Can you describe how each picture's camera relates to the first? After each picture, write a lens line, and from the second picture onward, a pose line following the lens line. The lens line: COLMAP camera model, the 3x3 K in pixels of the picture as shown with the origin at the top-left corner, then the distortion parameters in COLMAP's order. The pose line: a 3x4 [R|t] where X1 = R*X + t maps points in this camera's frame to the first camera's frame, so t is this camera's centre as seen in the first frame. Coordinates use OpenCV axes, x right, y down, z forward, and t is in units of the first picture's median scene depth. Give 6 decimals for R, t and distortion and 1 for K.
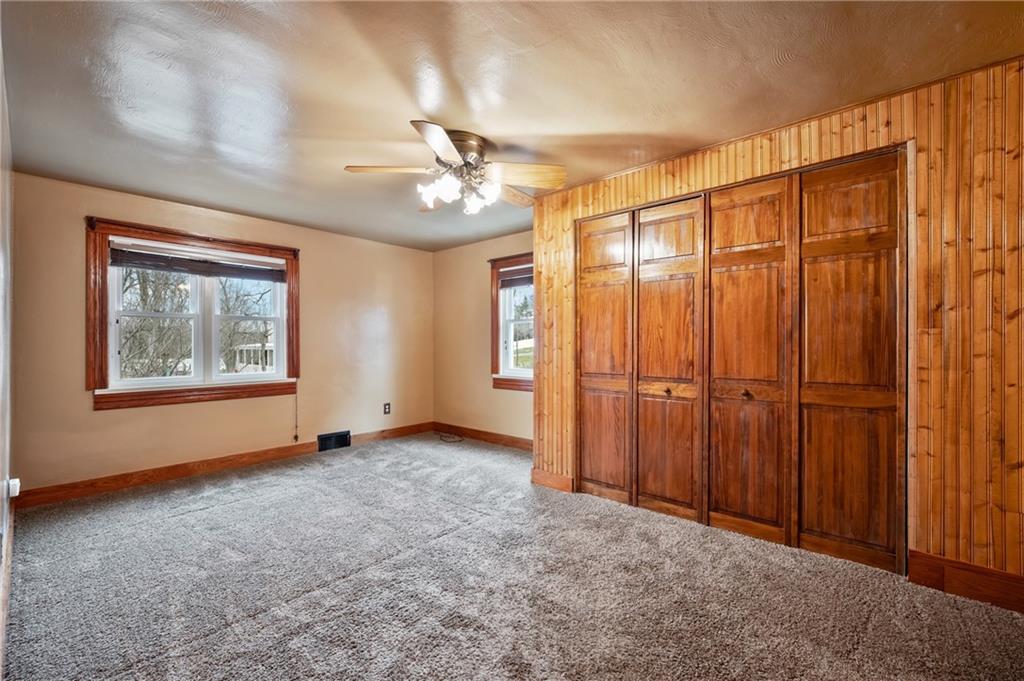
lens RADIAL K [[440.2, 0, 508.0], [0, 440.2, 344.5], [0, 0, 1]] dist [-0.002096, -0.000182]
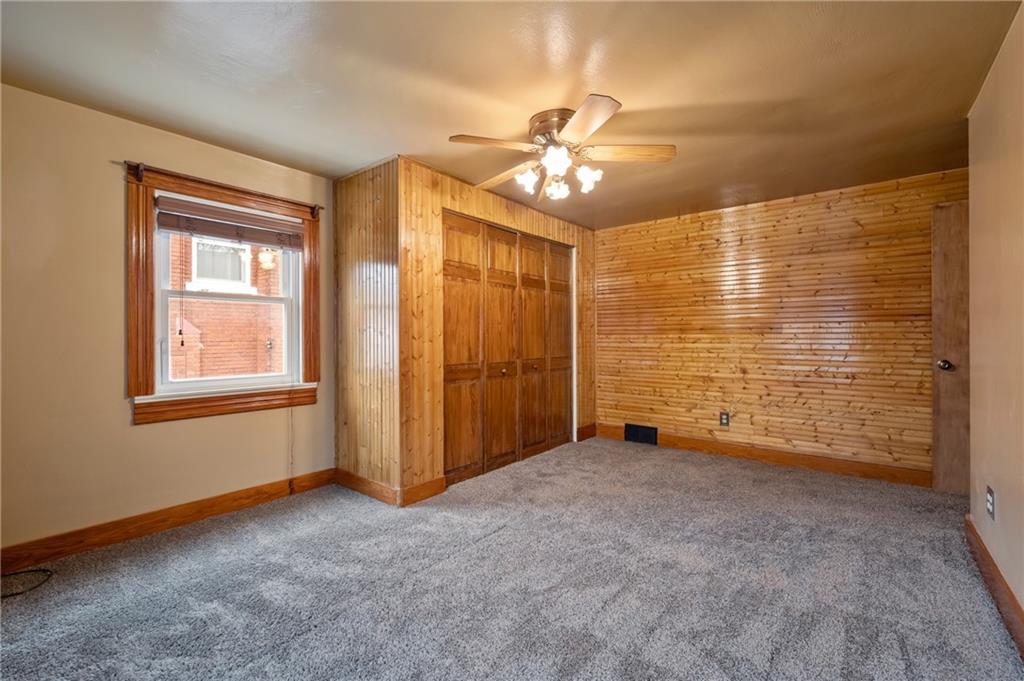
lens RADIAL K [[436.2, 0, 512.0], [0, 436.2, 340.5], [0, 0, 1]] dist [-0.000339, -0.000058]
pose [[-0.062310, 0.000606, 0.998057, -0.796056], [0.002733, 0.999996, -0.000436, 0.008731], [-0.998053, 0.002701, -0.062311, 0.892725]]
